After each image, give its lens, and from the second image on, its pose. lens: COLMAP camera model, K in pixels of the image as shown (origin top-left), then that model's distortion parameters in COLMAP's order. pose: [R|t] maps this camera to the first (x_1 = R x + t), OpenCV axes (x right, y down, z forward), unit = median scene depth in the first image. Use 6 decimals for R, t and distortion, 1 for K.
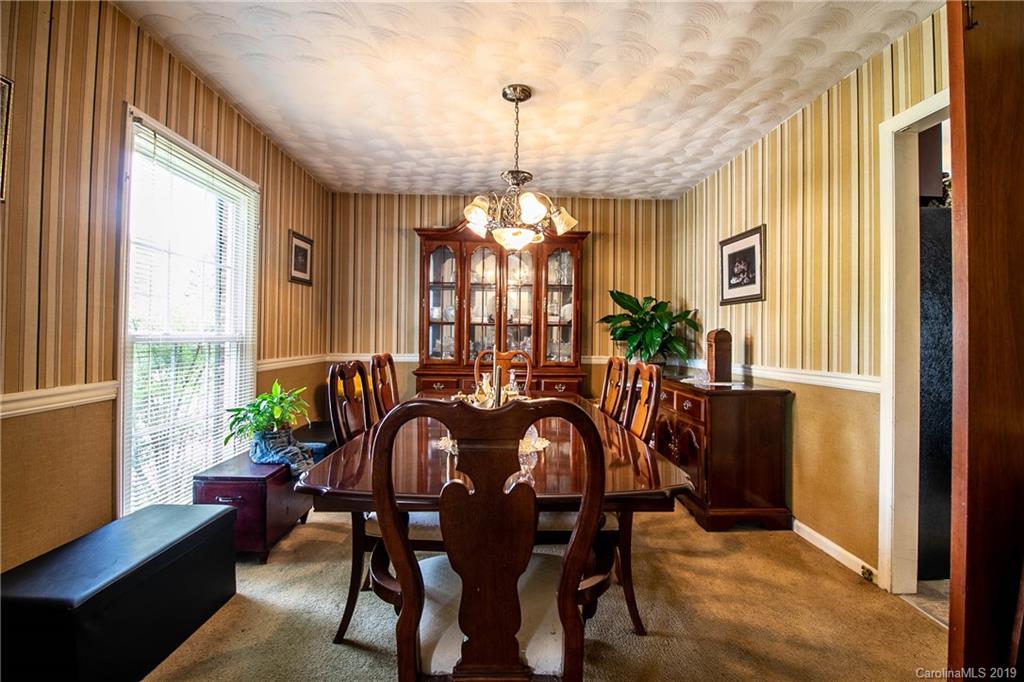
lens RADIAL K [[471.3, 0, 522.7], [0, 471.3, 327.0], [0, 0, 1]] dist [-0.000691, -0.012112]
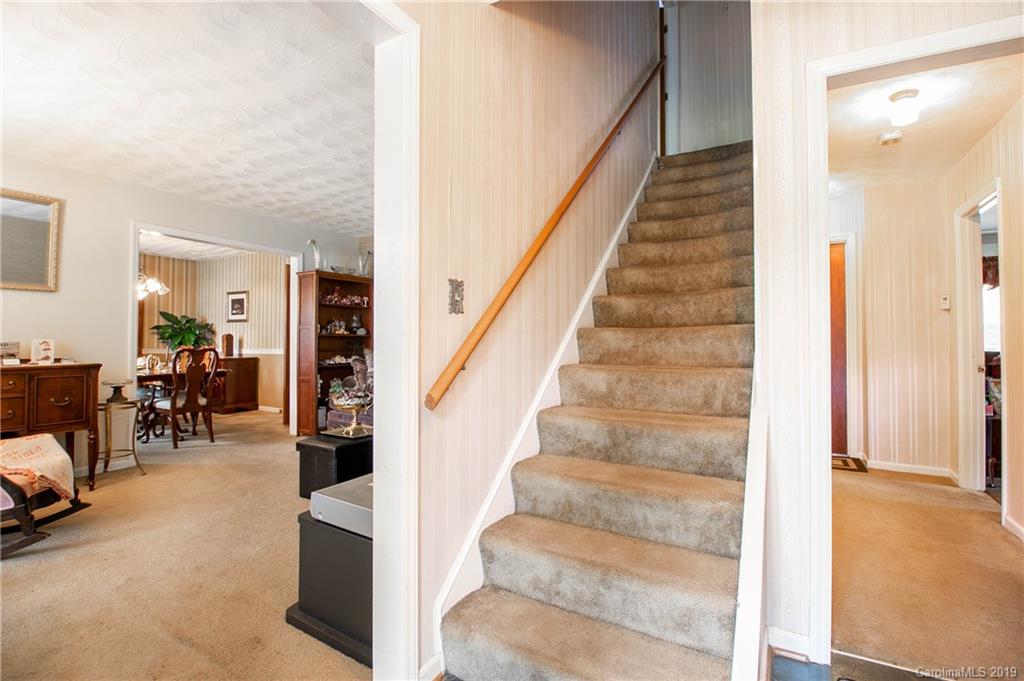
lens RADIAL K [[471.3, 0, 522.7], [0, 471.3, 326.5], [0, 0, 1]] dist [-0.000691, -0.012112]
pose [[0.543606, 0.006066, 0.839319, -0.720093], [-0.010303, 0.999947, -0.000555, -0.044644], [-0.839277, -0.008346, 0.543639, -1.442942]]
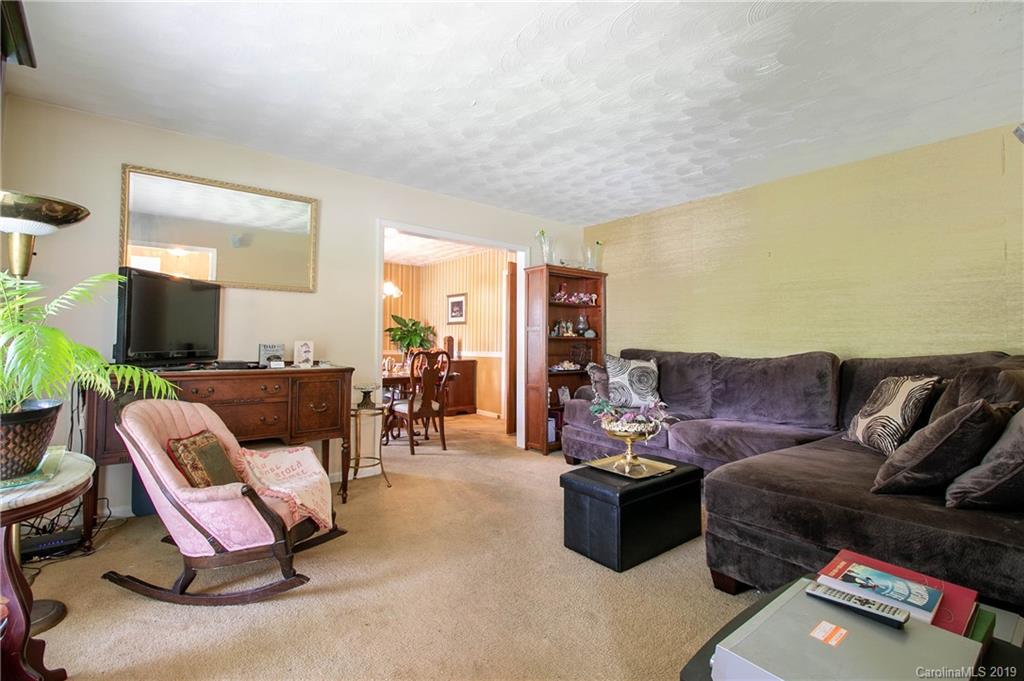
lens RADIAL K [[471.3, 0, 522.7], [0, 471.3, 326.5], [0, 0, 1]] dist [-0.000691, -0.012112]
pose [[0.808431, 0.007748, 0.588541, -0.648617], [-0.007232, 0.999969, -0.003230, -0.037545], [-0.588547, -0.001645, 0.808461, -1.079233]]
